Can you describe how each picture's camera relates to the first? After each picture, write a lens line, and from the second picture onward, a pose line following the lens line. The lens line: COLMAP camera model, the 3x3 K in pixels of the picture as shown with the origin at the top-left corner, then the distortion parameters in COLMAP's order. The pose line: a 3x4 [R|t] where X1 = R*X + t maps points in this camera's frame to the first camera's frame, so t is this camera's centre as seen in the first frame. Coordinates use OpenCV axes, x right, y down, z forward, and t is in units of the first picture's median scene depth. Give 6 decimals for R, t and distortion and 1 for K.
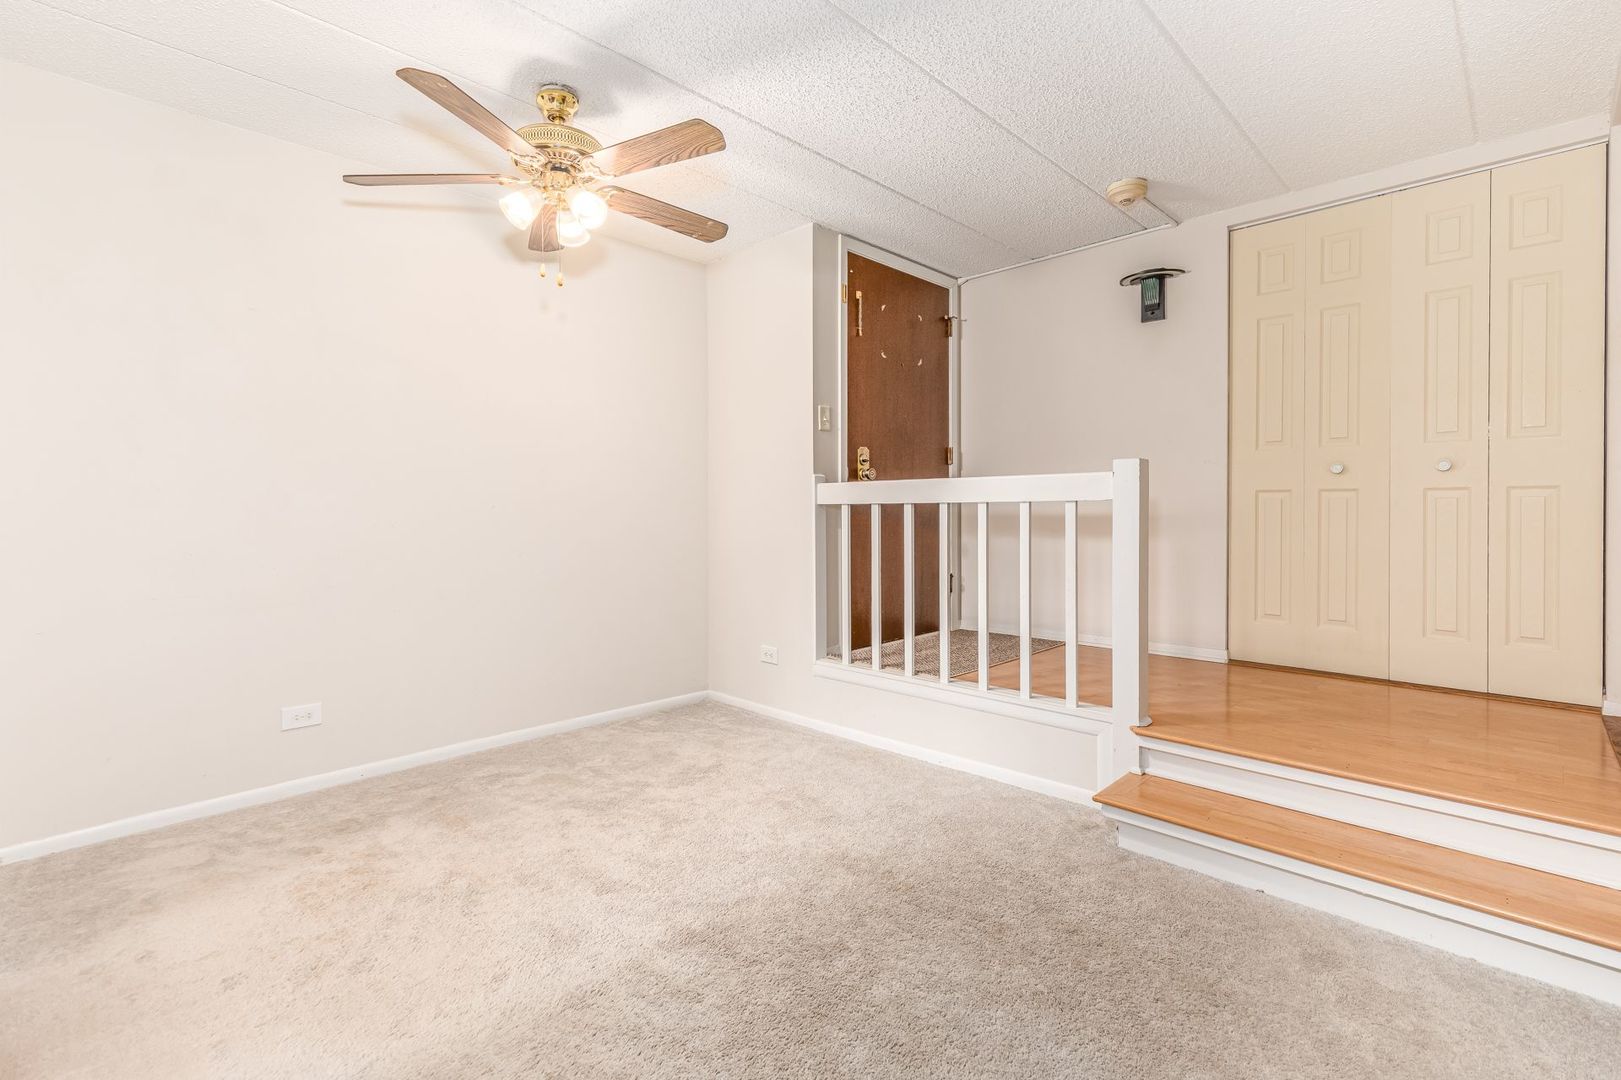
lens RADIAL K [[738.2, 0, 835.7], [0, 738.2, 531.2], [0, 0, 1]] dist [0.004848, -0.000117]
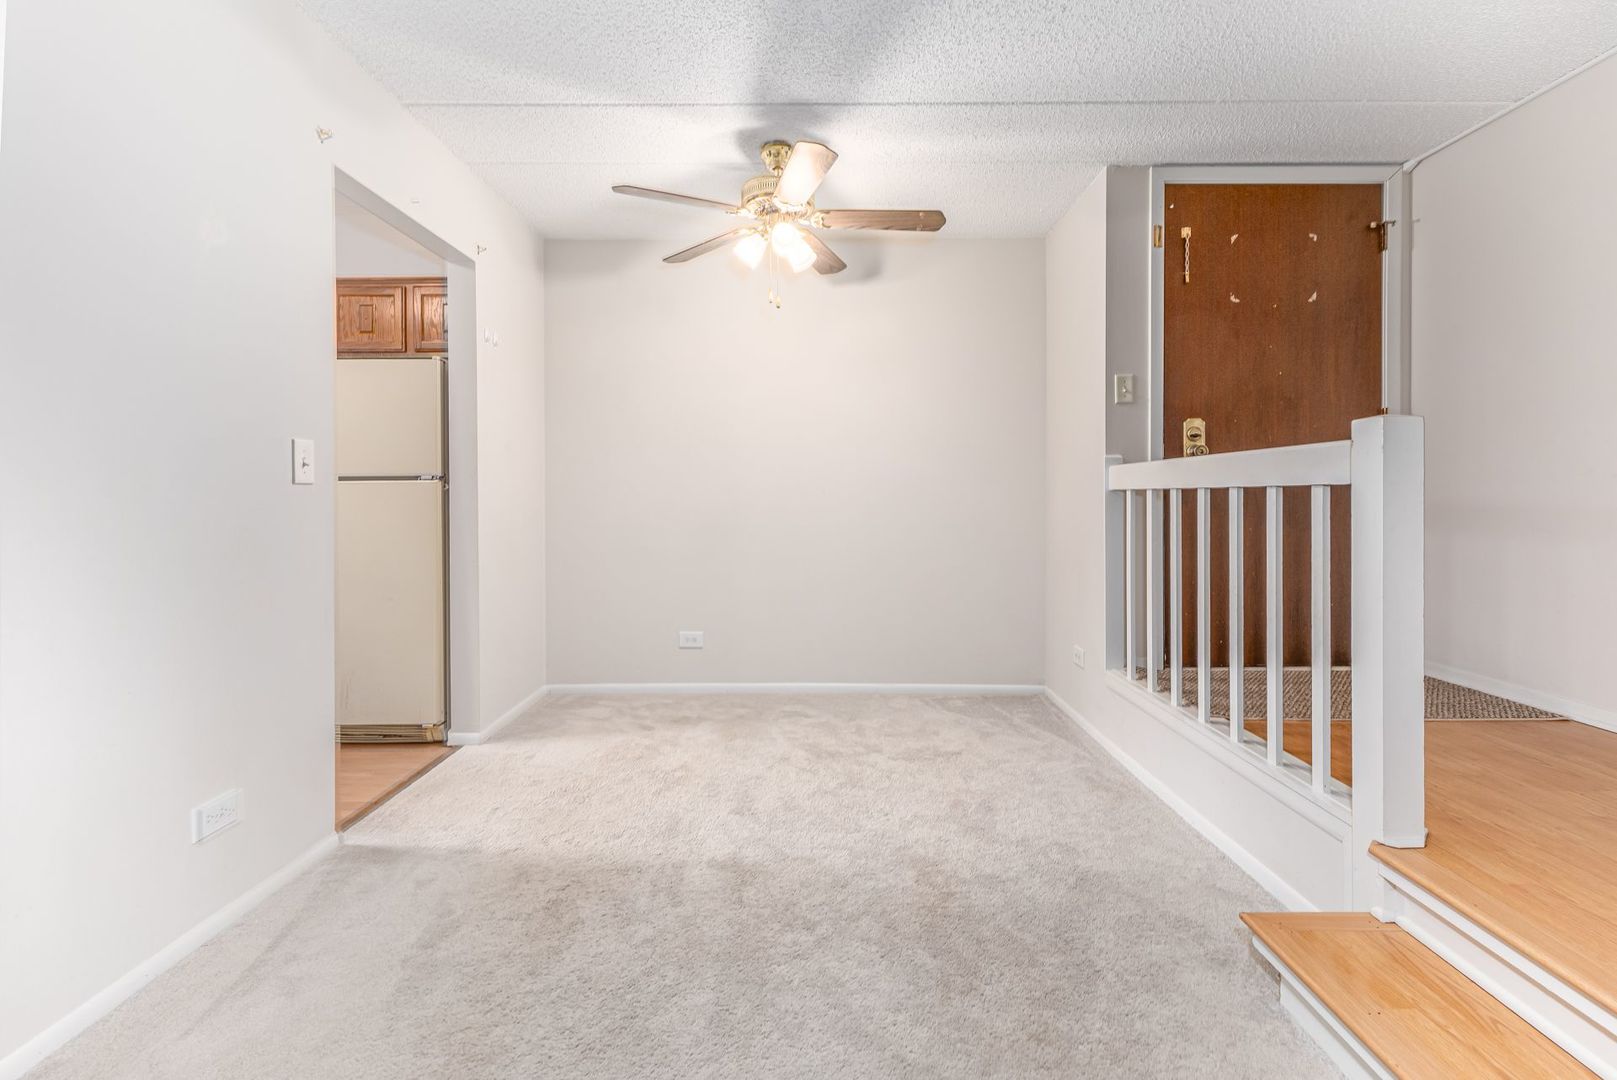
lens RADIAL K [[734.7, 0, 809.5], [0, 734.7, 504.0], [0, 0, 1]] dist [0.011082, -0.000287]
pose [[0.686537, 0.014529, -0.726950, 0.354026], [-0.025247, 0.999674, -0.003863, -0.007189], [0.726657, 0.021006, 0.686680, 0.150493]]
